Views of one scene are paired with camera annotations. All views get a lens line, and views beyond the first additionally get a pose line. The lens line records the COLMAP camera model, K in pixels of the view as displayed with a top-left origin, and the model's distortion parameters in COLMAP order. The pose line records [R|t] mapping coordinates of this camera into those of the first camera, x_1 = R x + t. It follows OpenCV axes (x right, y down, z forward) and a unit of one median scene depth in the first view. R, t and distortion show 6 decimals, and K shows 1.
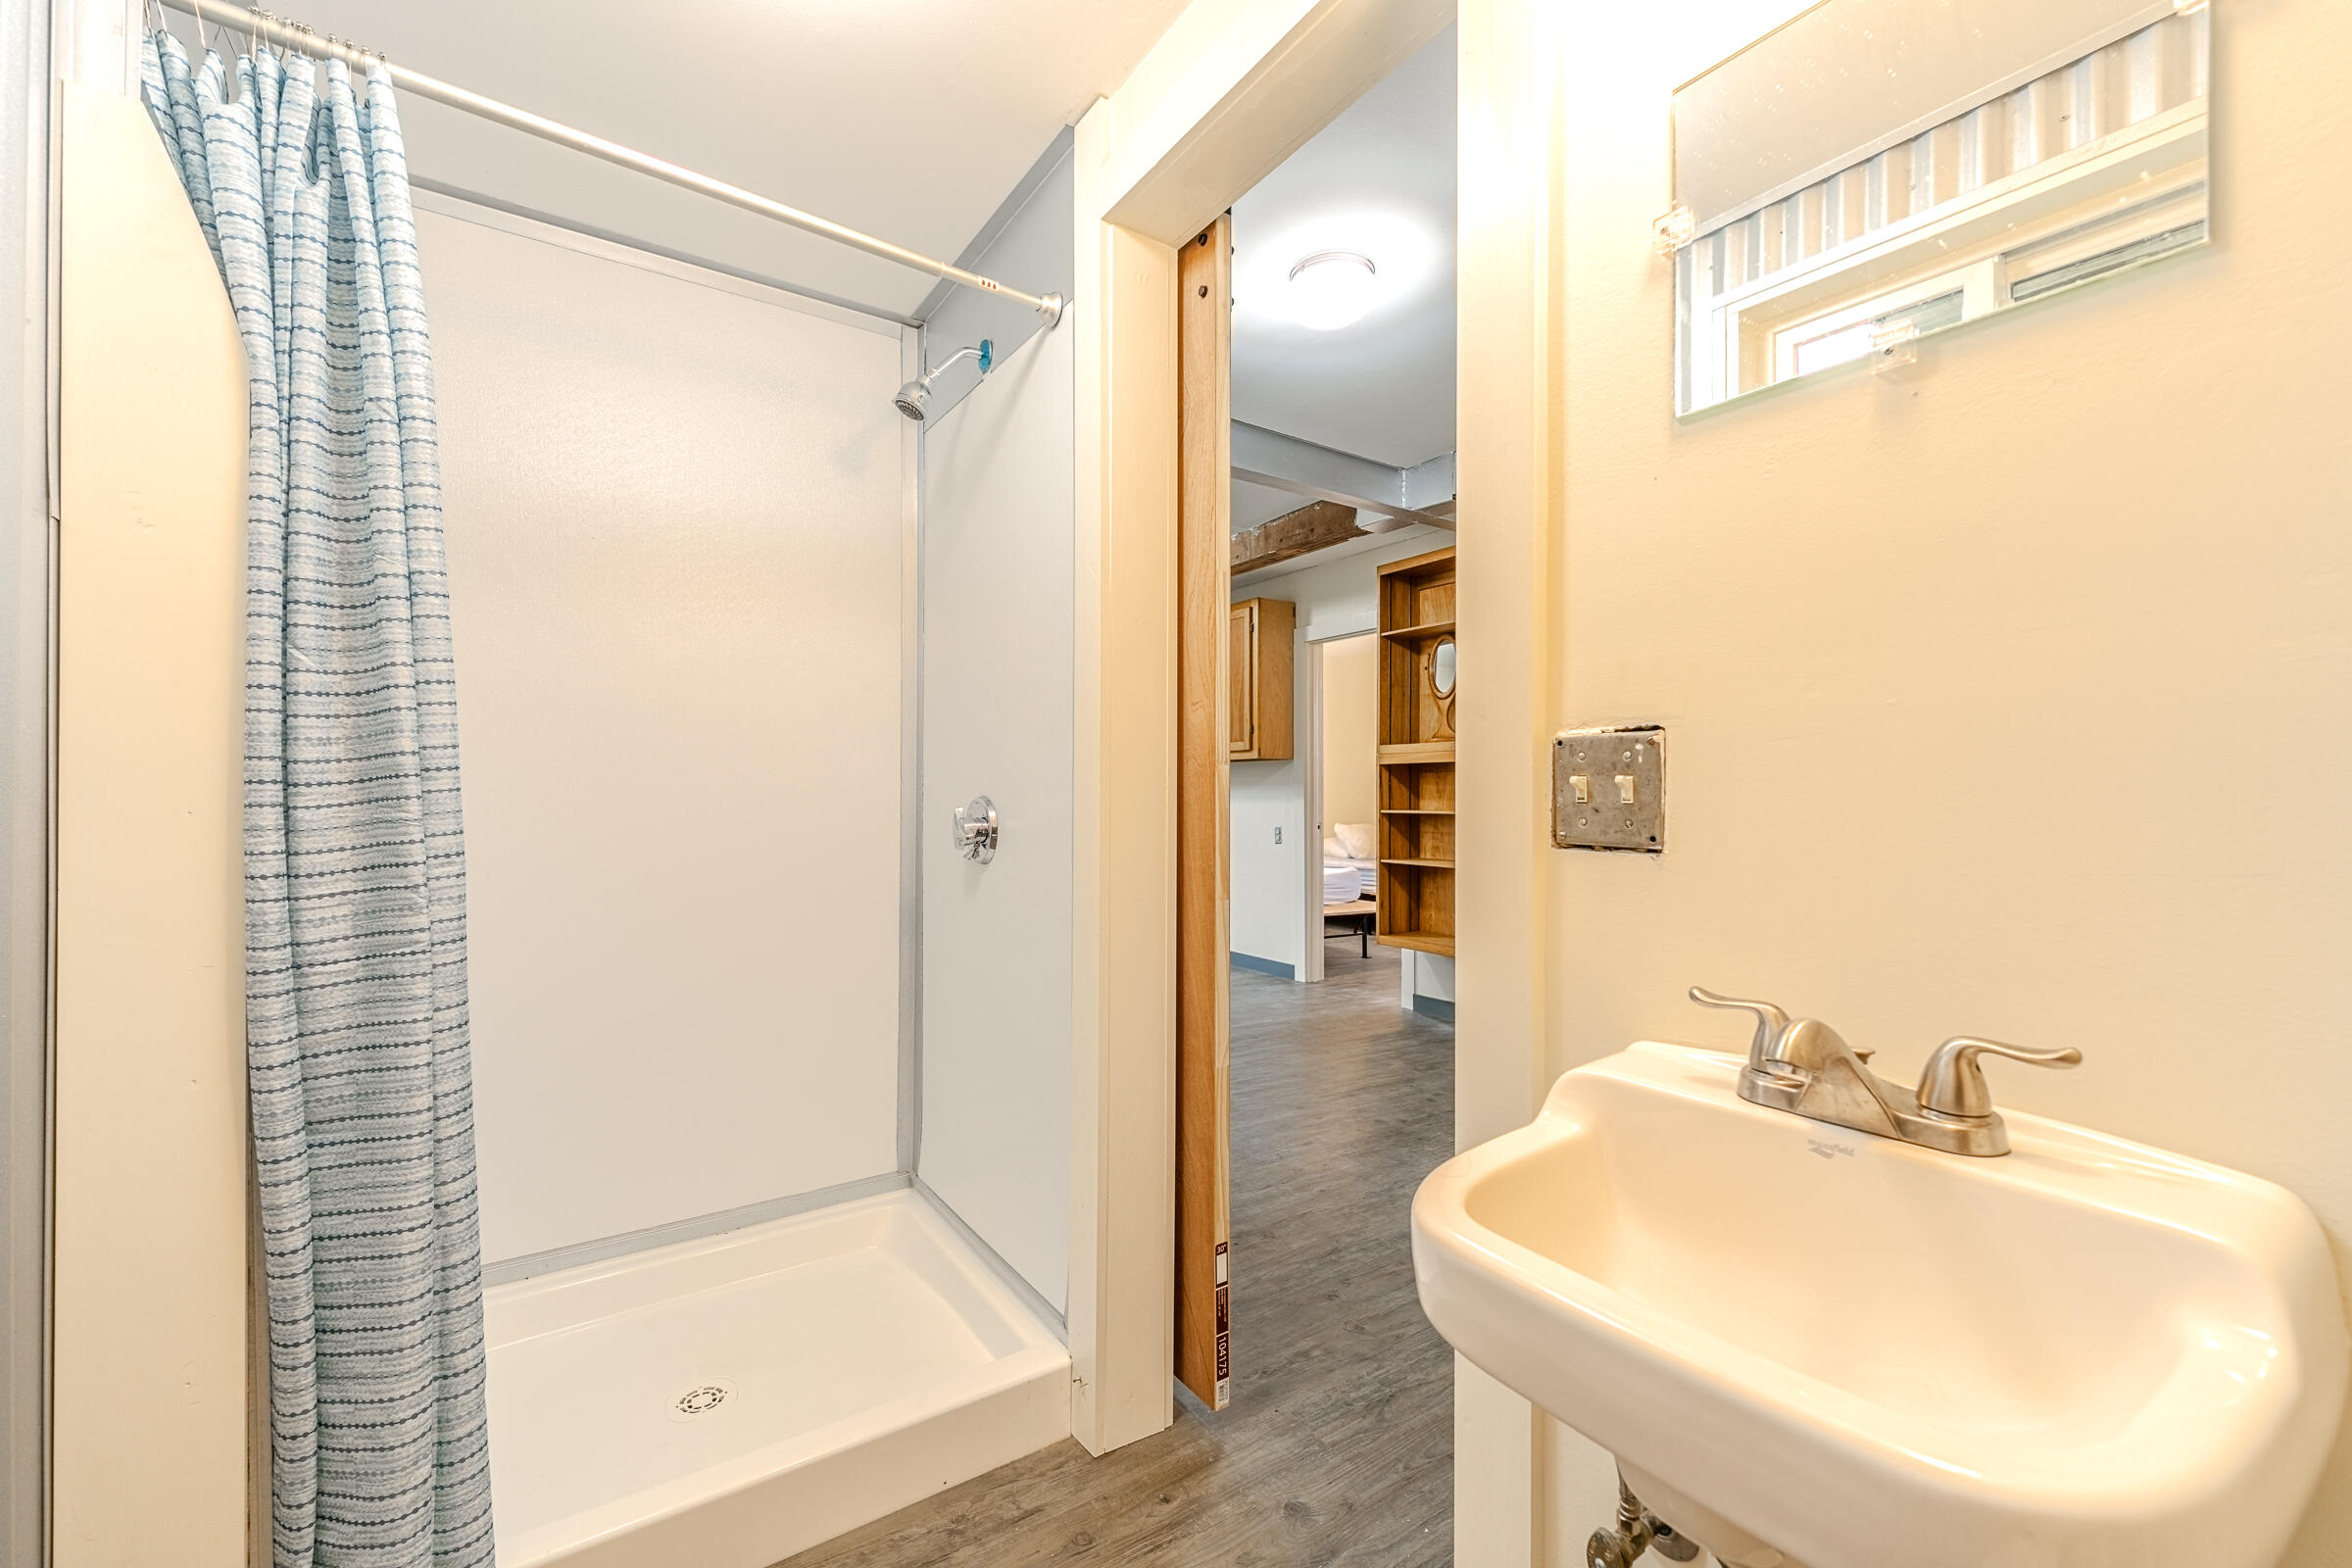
lens RADIAL K [[923.6, 0, 1167.1], [0, 923.6, 793.6], [0, 0, 1]] dist [0.000918, 0.000275]
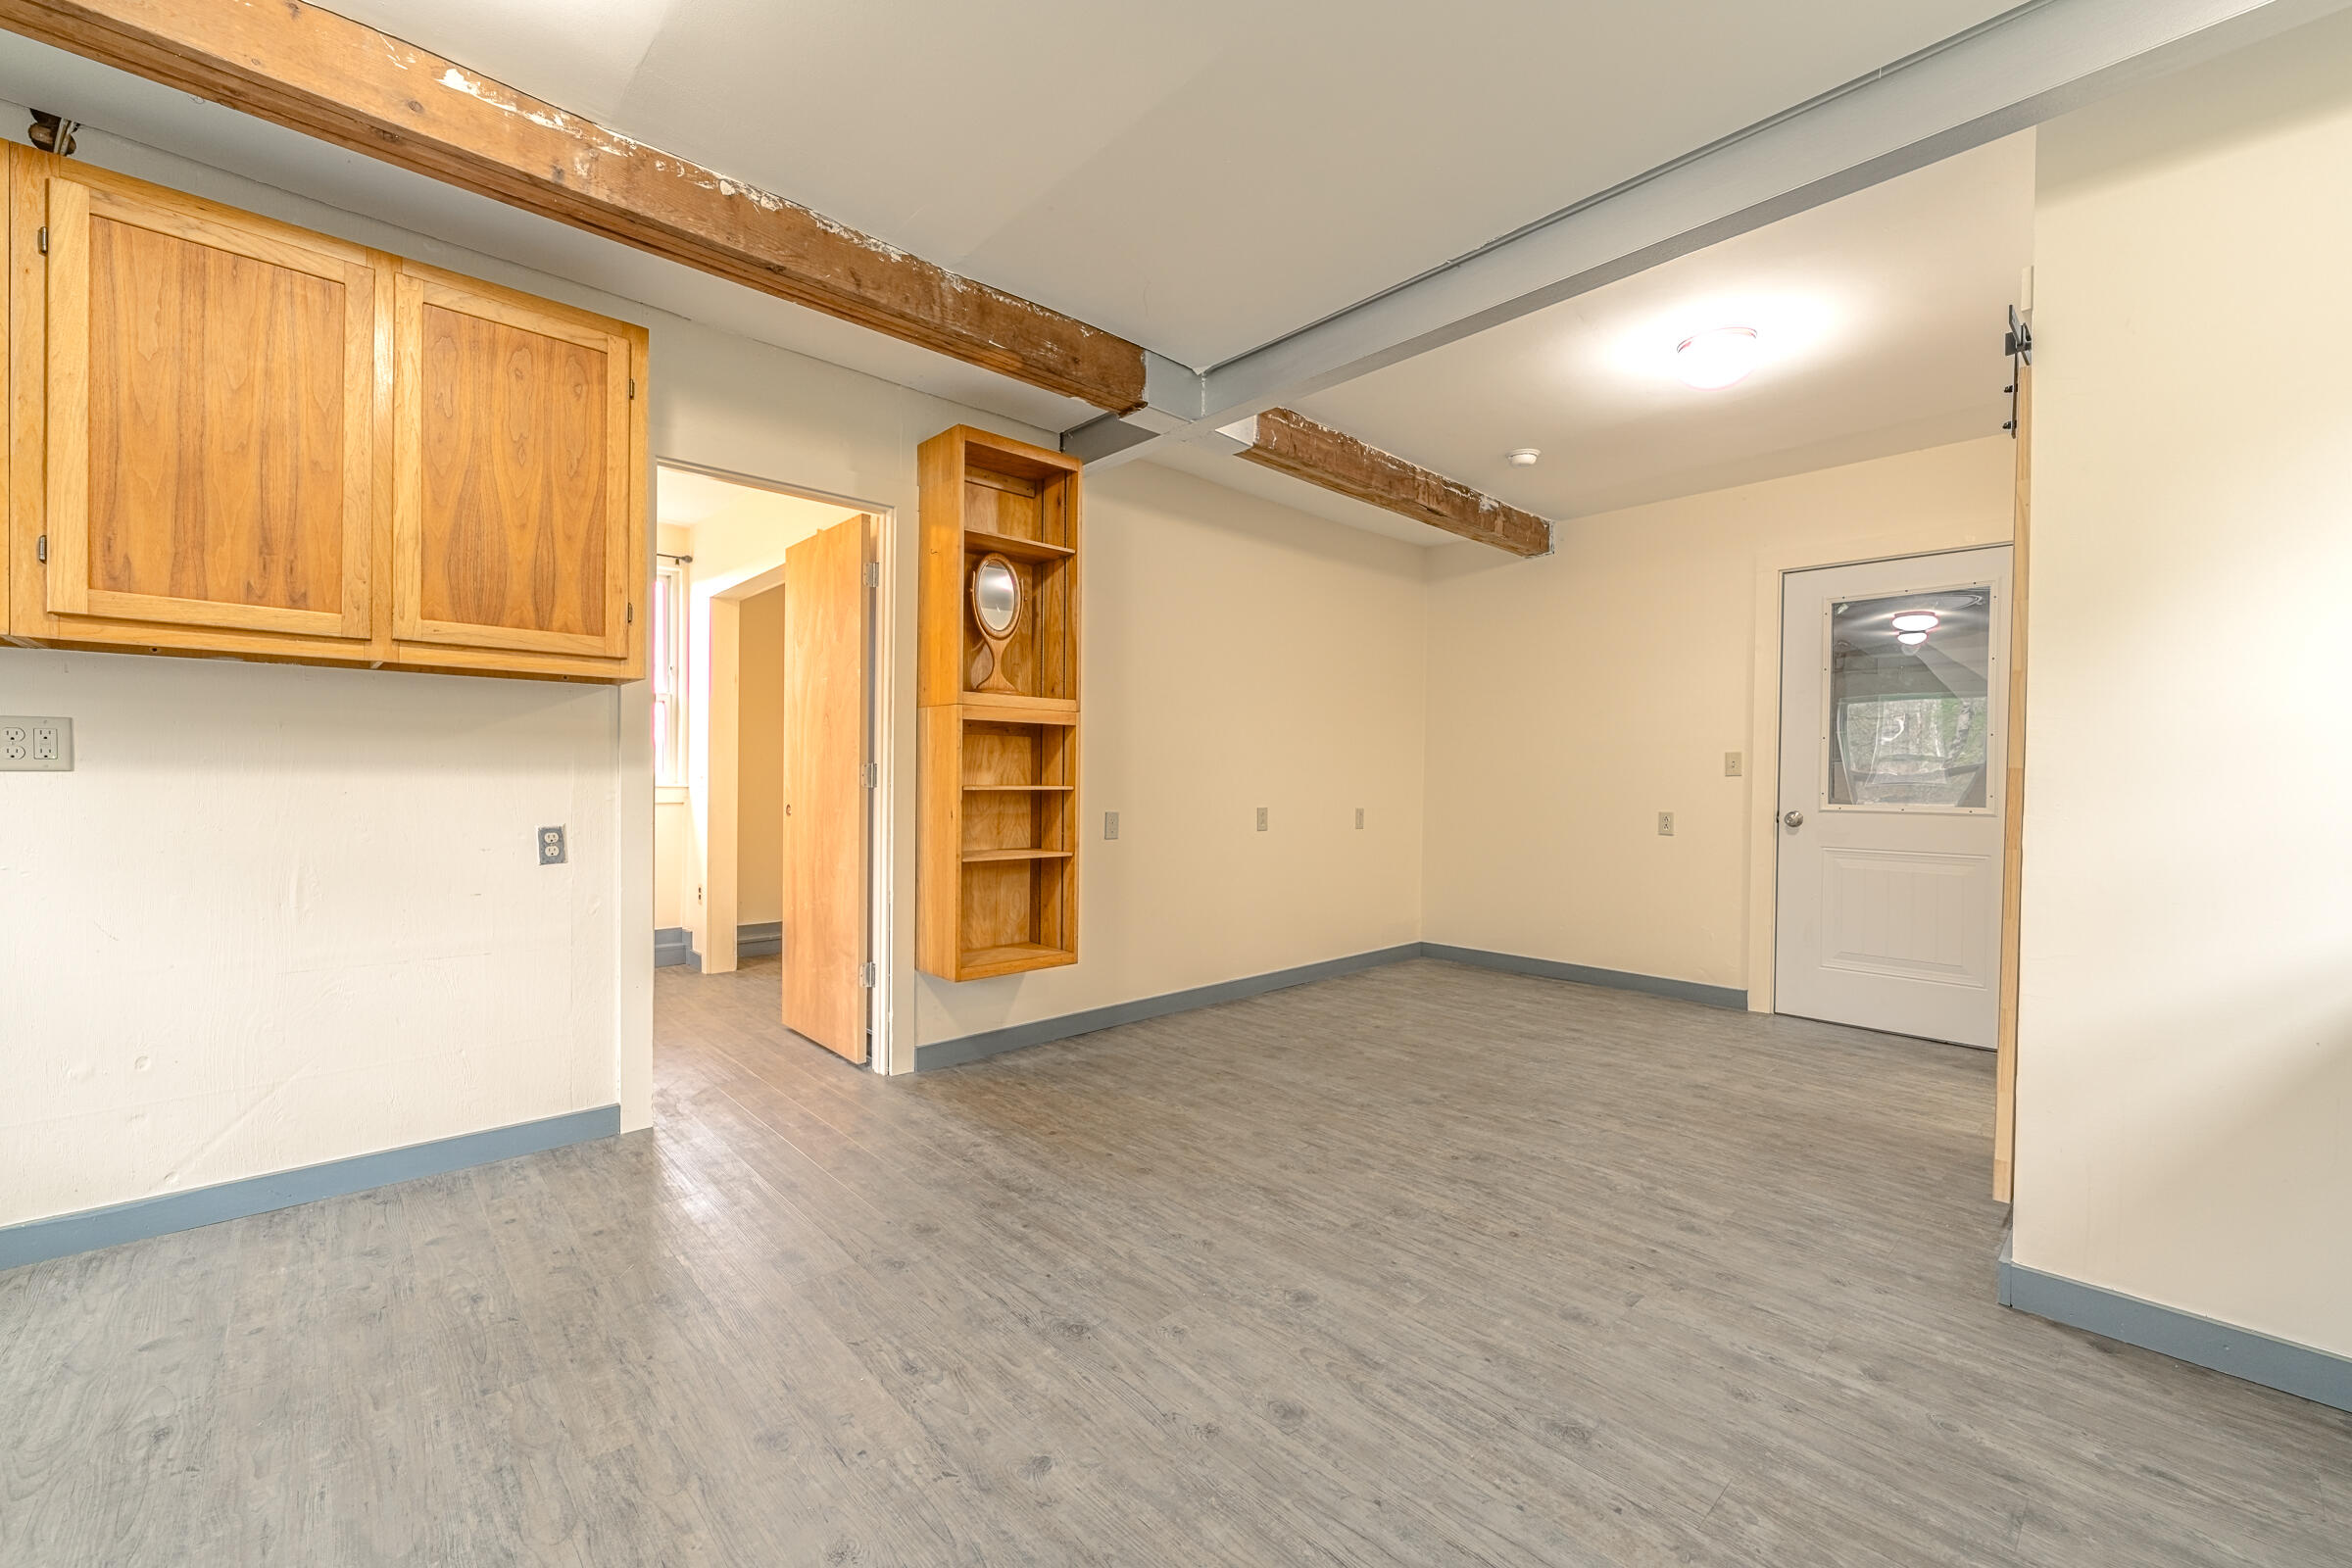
lens RADIAL K [[923.6, 0, 1167.6], [0, 923.6, 780.3], [0, 0, 1]] dist [0.000918, 0.000275]
pose [[-0.141913, -0.008022, 0.989847, -0.507385], [-0.010889, 0.999919, 0.006542, 0.008167], [-0.989819, -0.009850, -0.141989, 1.029624]]
